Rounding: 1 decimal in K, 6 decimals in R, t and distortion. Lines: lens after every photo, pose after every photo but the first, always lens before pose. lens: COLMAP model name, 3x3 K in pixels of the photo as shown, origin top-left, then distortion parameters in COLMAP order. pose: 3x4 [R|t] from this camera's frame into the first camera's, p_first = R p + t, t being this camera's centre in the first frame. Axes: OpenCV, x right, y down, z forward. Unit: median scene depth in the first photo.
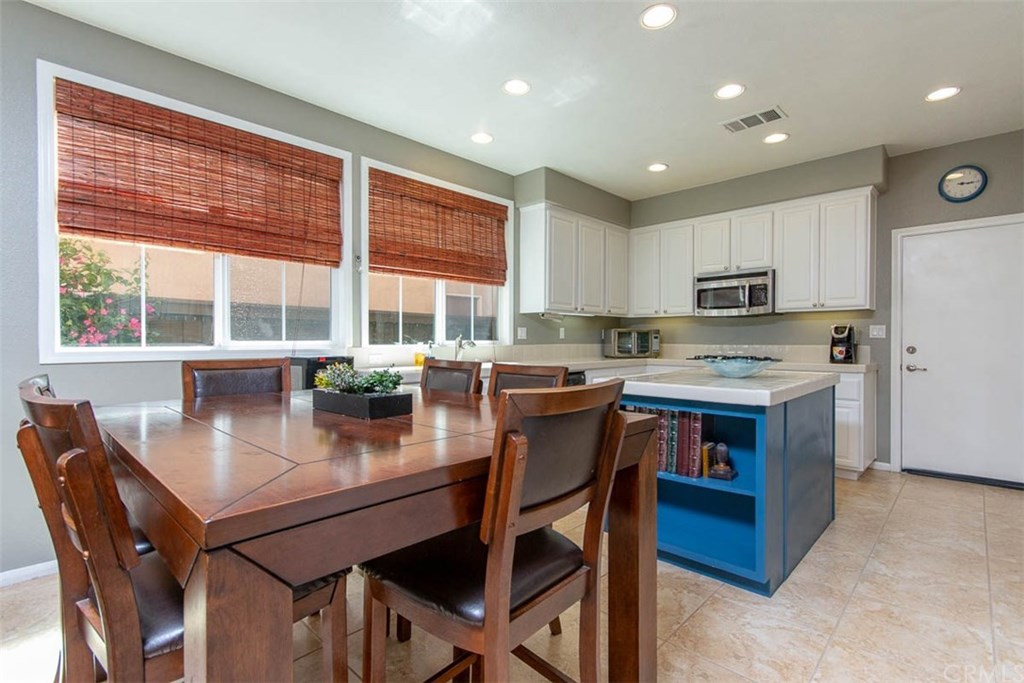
lens RADIAL K [[483.9, 0, 518.1], [0, 483.9, 345.3], [0, 0, 1]] dist [-0.004004, 0.001243]
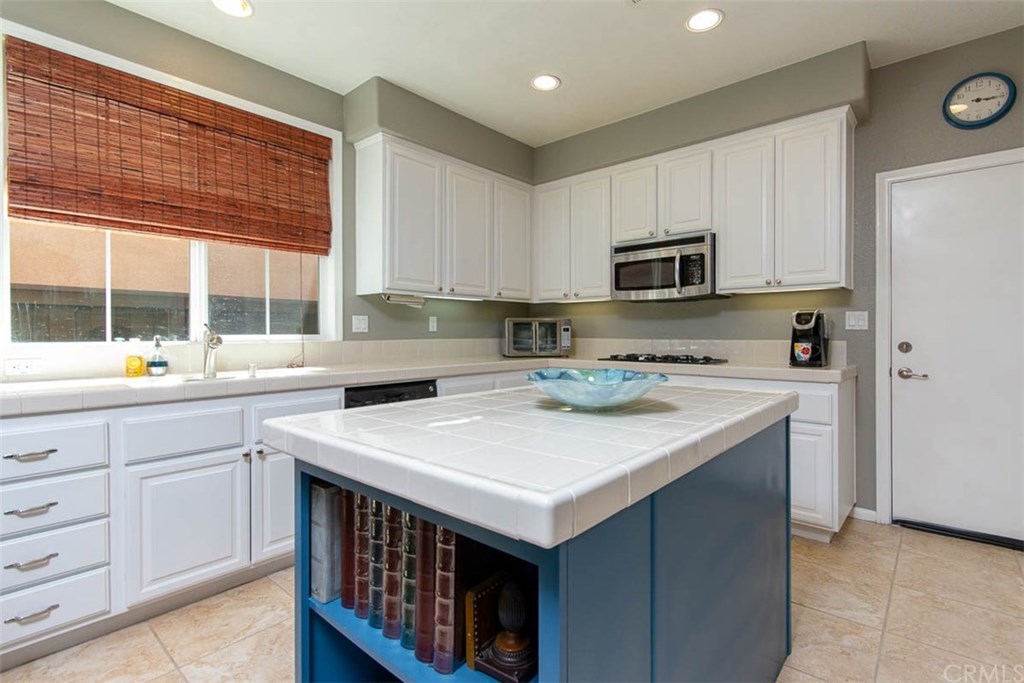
lens RADIAL K [[483.9, 0, 522.1], [0, 483.9, 335.5], [0, 0, 1]] dist [-0.004004, 0.001243]
pose [[0.998999, -0.002202, 0.044679, 0.226670], [0.002495, 0.999976, -0.006509, -0.003459], [-0.044664, 0.006614, 0.998980, 0.319687]]
